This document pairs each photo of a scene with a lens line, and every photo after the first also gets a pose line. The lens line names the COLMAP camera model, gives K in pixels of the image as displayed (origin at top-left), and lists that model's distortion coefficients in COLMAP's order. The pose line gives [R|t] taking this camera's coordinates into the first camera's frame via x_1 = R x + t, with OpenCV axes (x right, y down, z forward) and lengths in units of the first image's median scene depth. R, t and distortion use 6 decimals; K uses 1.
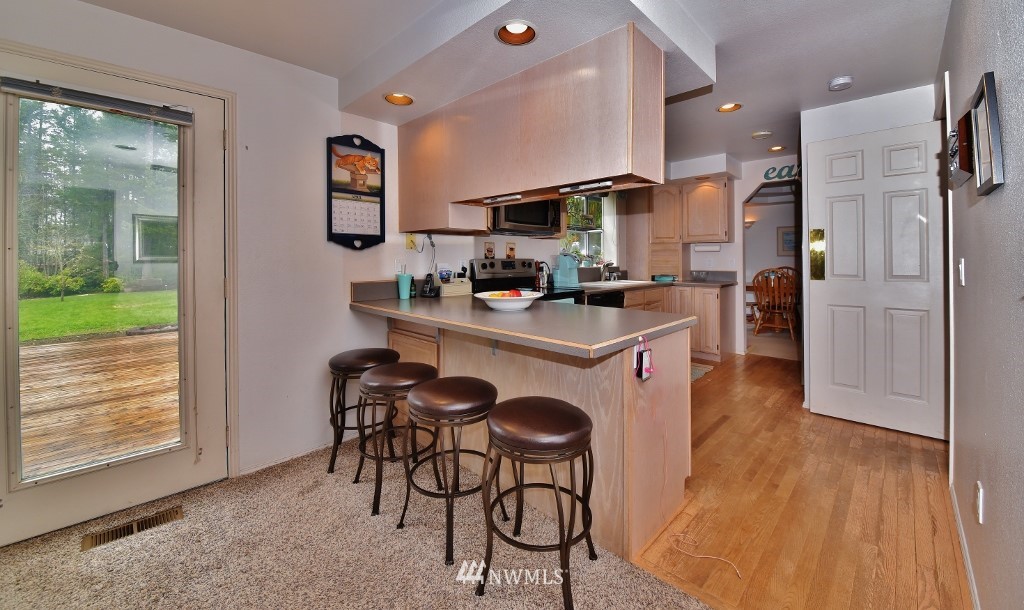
lens RADIAL K [[403.3, 0, 510.3], [0, 403.3, 270.3], [0, 0, 1]] dist [-0.011155, -0.000601]
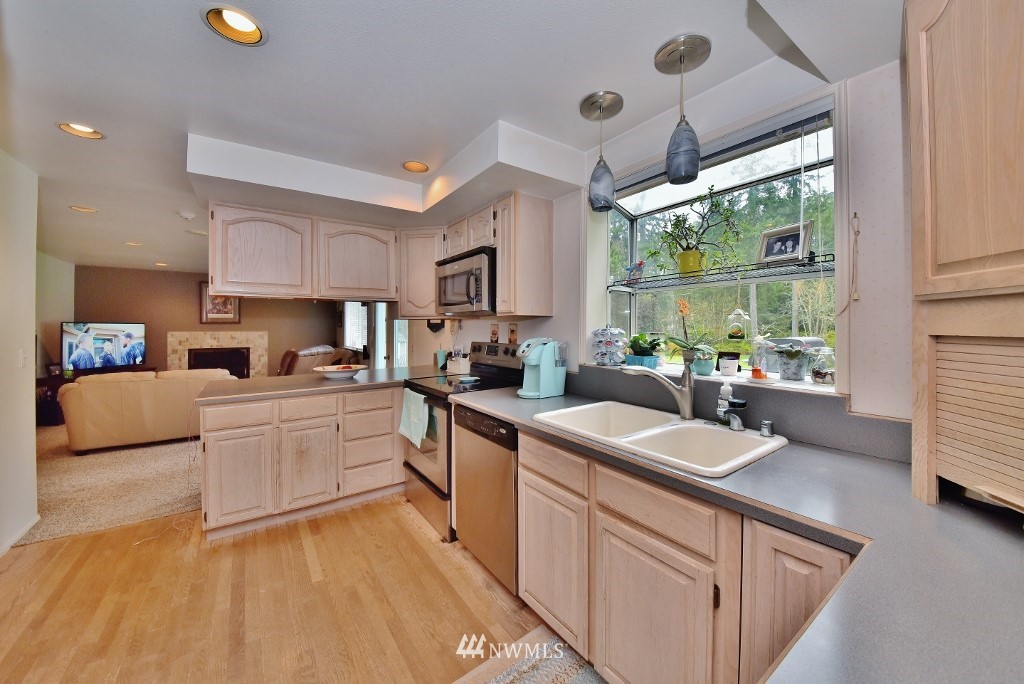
lens RADIAL K [[381.9, 0, 527.8], [0, 381.9, 323.3], [0, 0, 1]] dist [-0.018359, -0.001619]
pose [[-0.150429, 0.001895, -0.988619, 0.608784], [-0.021216, 0.999762, 0.005144, -0.059773], [0.988393, 0.021748, -0.150352, 0.938186]]
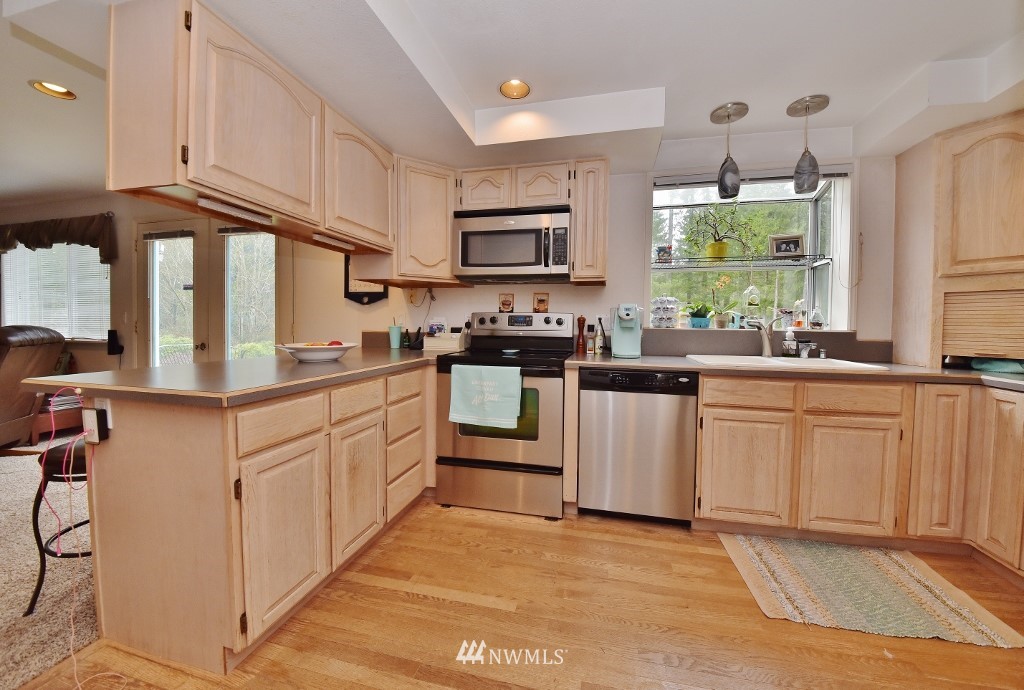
lens RADIAL K [[381.9, 0, 519.4], [0, 381.9, 337.9], [0, 0, 1]] dist [-0.018359, -0.001619]
pose [[0.532635, 0.040577, -0.845372, 0.490305], [-0.035130, 0.999049, 0.025819, 0.000697], [0.845616, 0.015946, 0.533554, 0.475572]]
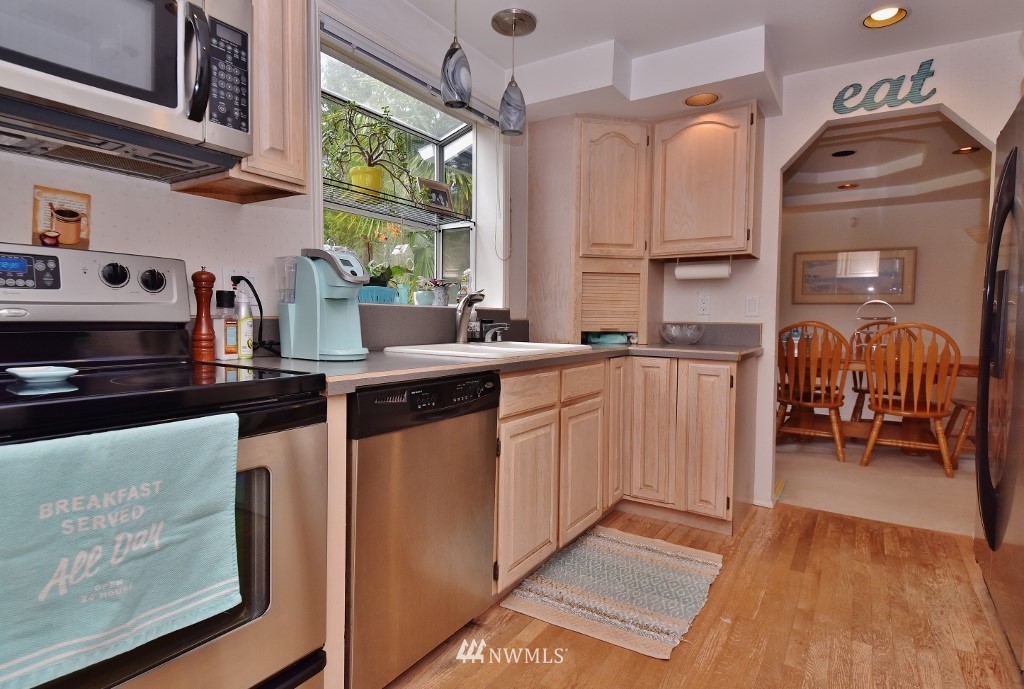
lens RADIAL K [[541.9, 0, 511.5], [0, 541.9, 343.8], [0, 0, 1]] dist [0.003567, 0.000335]
pose [[0.976138, 0.008957, 0.216964, 0.167425], [-0.014661, 0.999588, 0.024696, 0.014105], [-0.216654, -0.027287, 0.975867, 0.494023]]
